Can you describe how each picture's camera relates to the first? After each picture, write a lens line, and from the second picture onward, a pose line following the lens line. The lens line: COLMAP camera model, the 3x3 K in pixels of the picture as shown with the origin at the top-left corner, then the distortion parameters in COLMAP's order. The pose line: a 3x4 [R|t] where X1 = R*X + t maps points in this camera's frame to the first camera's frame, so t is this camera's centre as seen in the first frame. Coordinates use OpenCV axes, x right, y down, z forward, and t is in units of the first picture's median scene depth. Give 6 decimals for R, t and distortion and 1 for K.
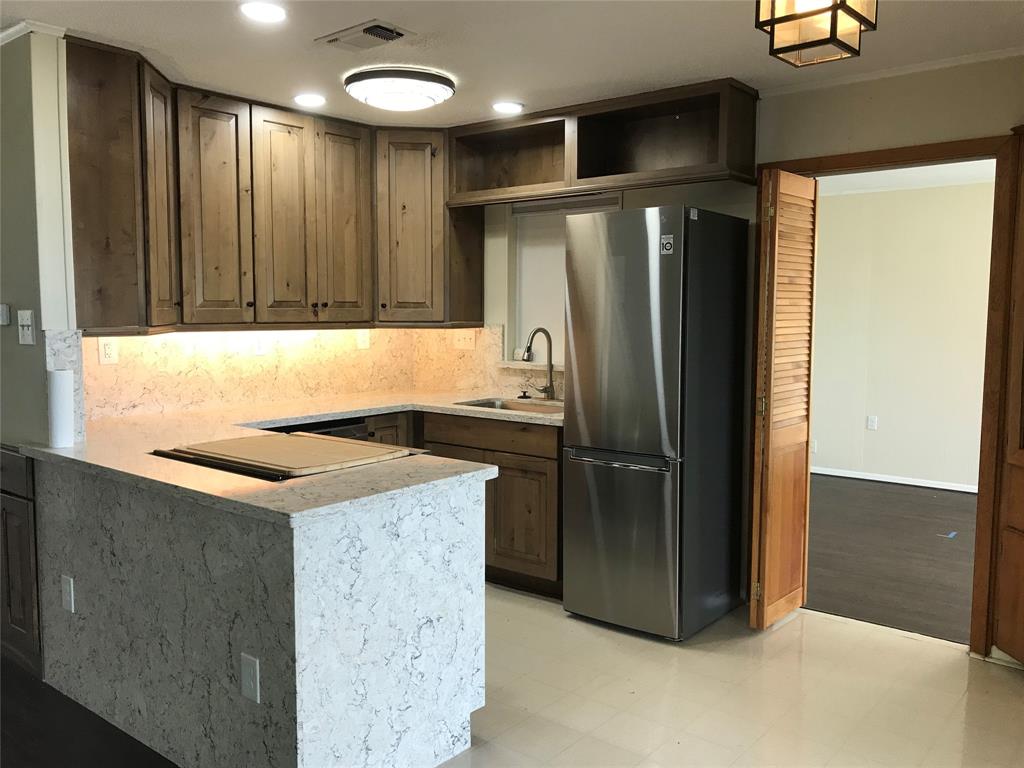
lens RADIAL K [[848.1, 0, 512.0], [0, 848.1, 384.0], [0, 0, 1]] dist [0.085479, -0.097624]
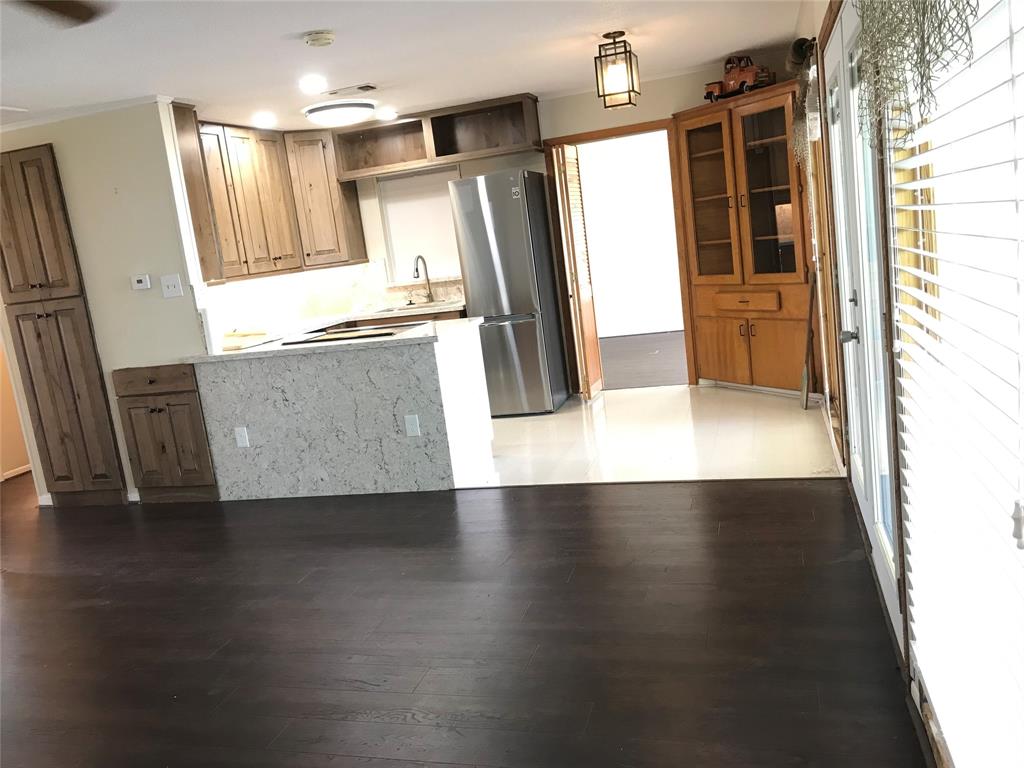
lens RADIAL K [[848.1, 0, 512.0], [0, 848.1, 384.0], [0, 0, 1]] dist [0.085479, -0.097624]
pose [[0.915896, -0.185921, 0.355764, -0.438664], [0.163973, 0.982242, 0.091175, 0.053733], [-0.366398, -0.025171, 0.930118, -0.542143]]
